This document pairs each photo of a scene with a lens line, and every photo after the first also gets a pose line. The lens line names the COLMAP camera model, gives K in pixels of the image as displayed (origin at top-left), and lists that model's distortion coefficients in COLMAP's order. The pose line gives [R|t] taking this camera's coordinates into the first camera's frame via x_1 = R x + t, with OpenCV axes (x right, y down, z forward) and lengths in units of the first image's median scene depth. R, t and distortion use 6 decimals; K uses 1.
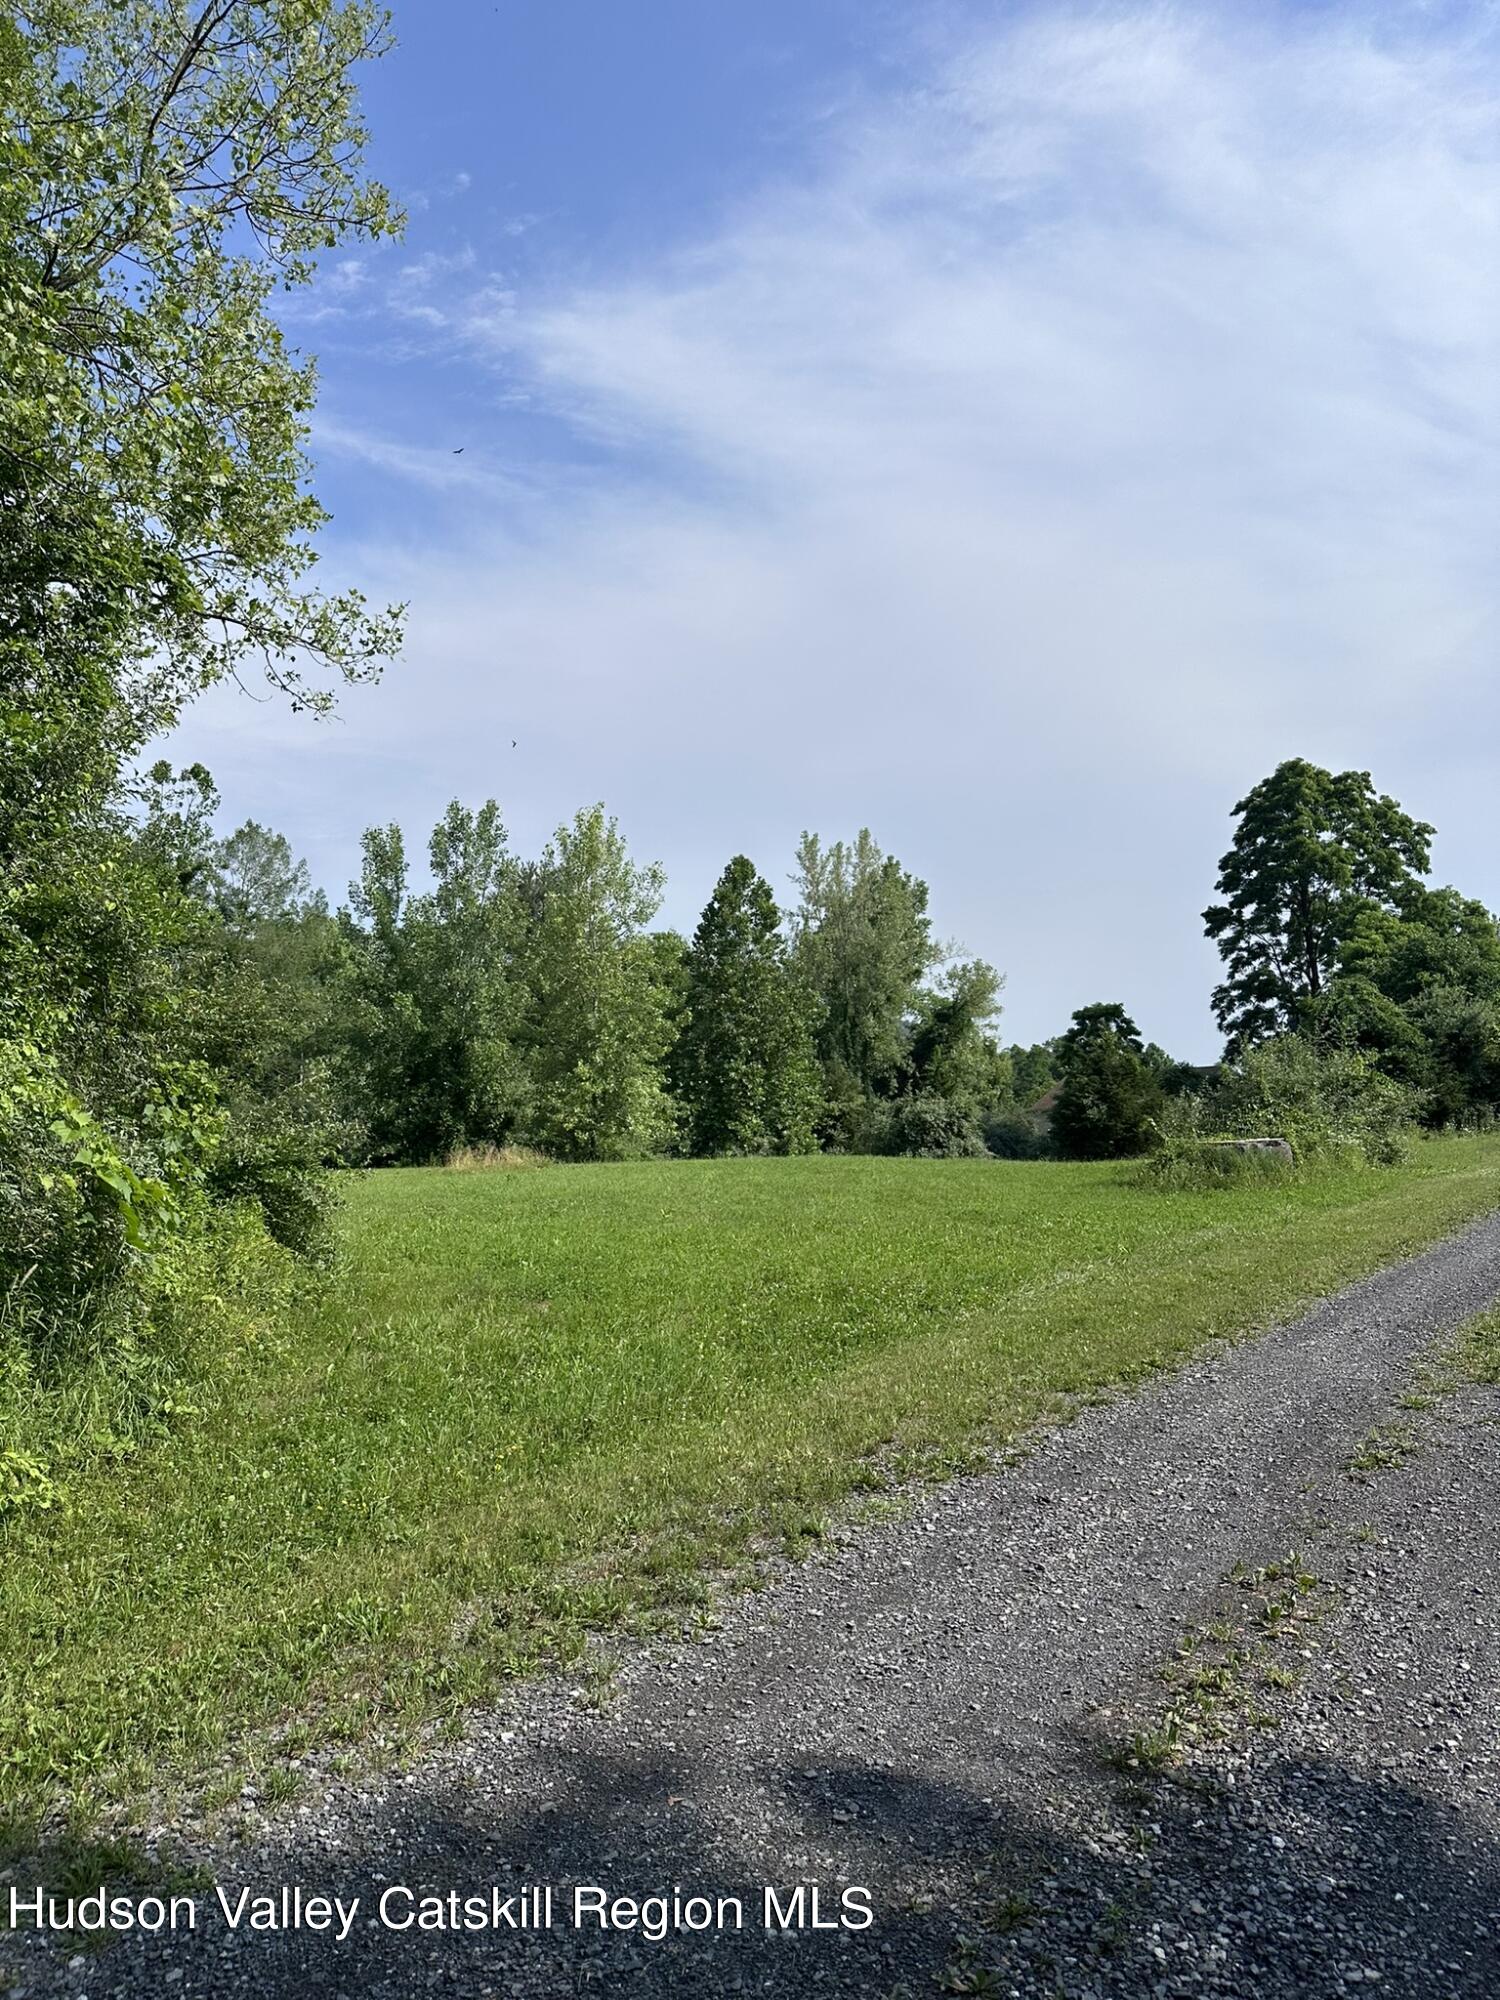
lens RADIAL K [[1481.2, 0, 736.6], [0, 1481.2, 989.8], [0, 0, 1]] dist [0.105716, -0.059682]
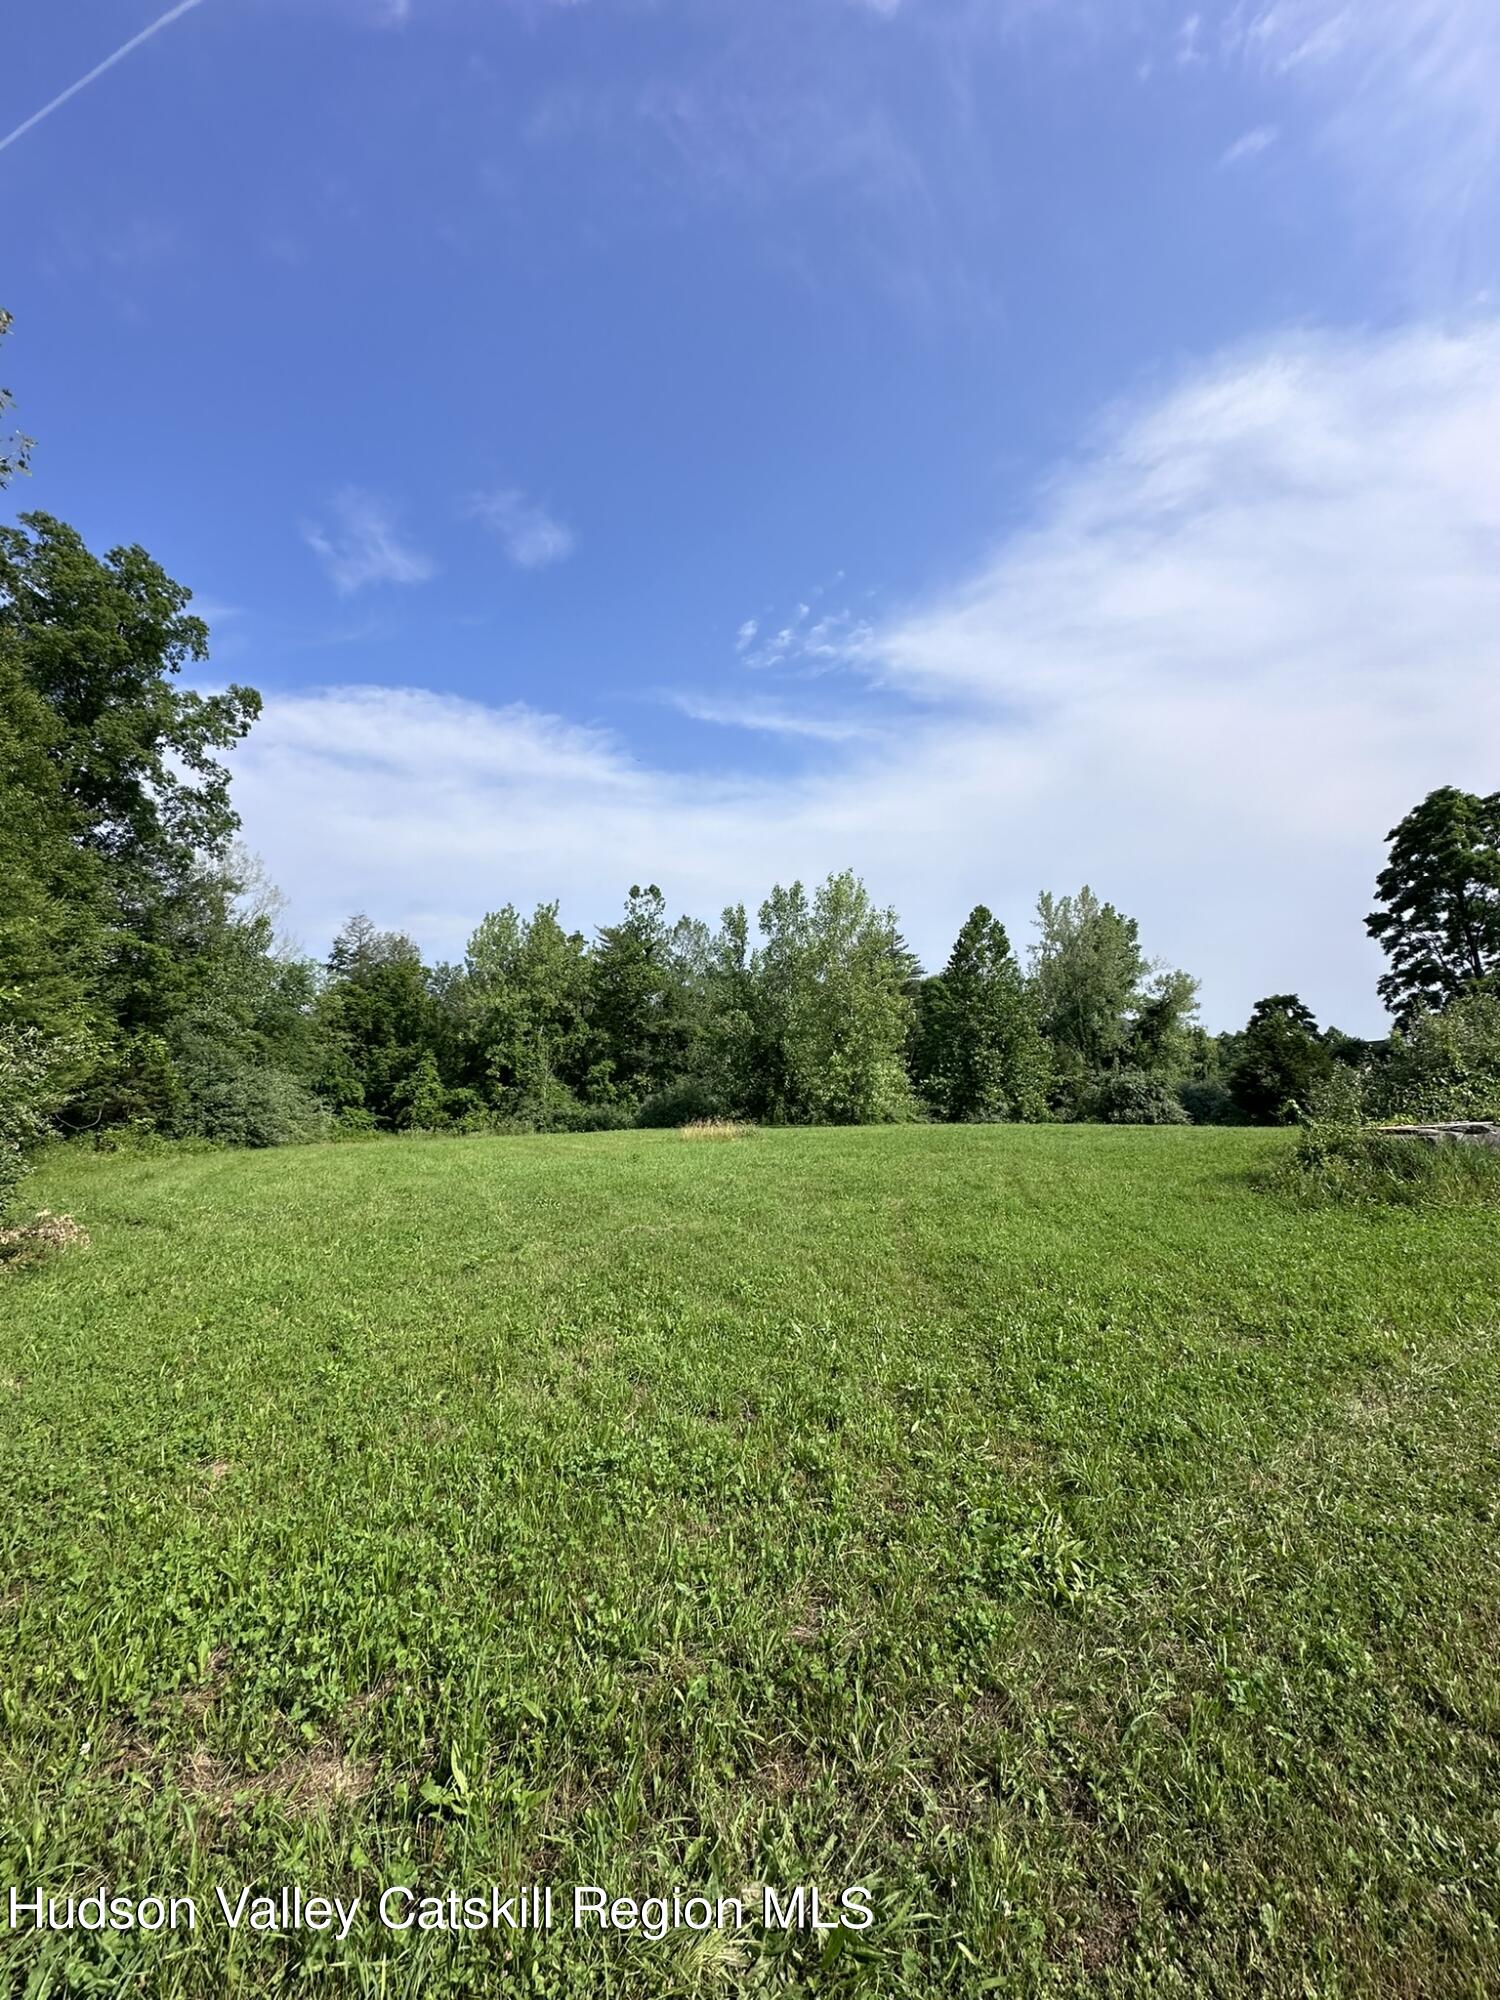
lens RADIAL K [[807.5, 0, 711.2], [0, 807.5, 994.9], [0, 0, 1]] dist [-0.022730, 0.001198]
pose [[0.926693, -0.053925, -0.371929, 0.040669], [0.045881, 0.998483, -0.030451, 0.007269], [0.373007, 0.011155, 0.927761, 0.150453]]
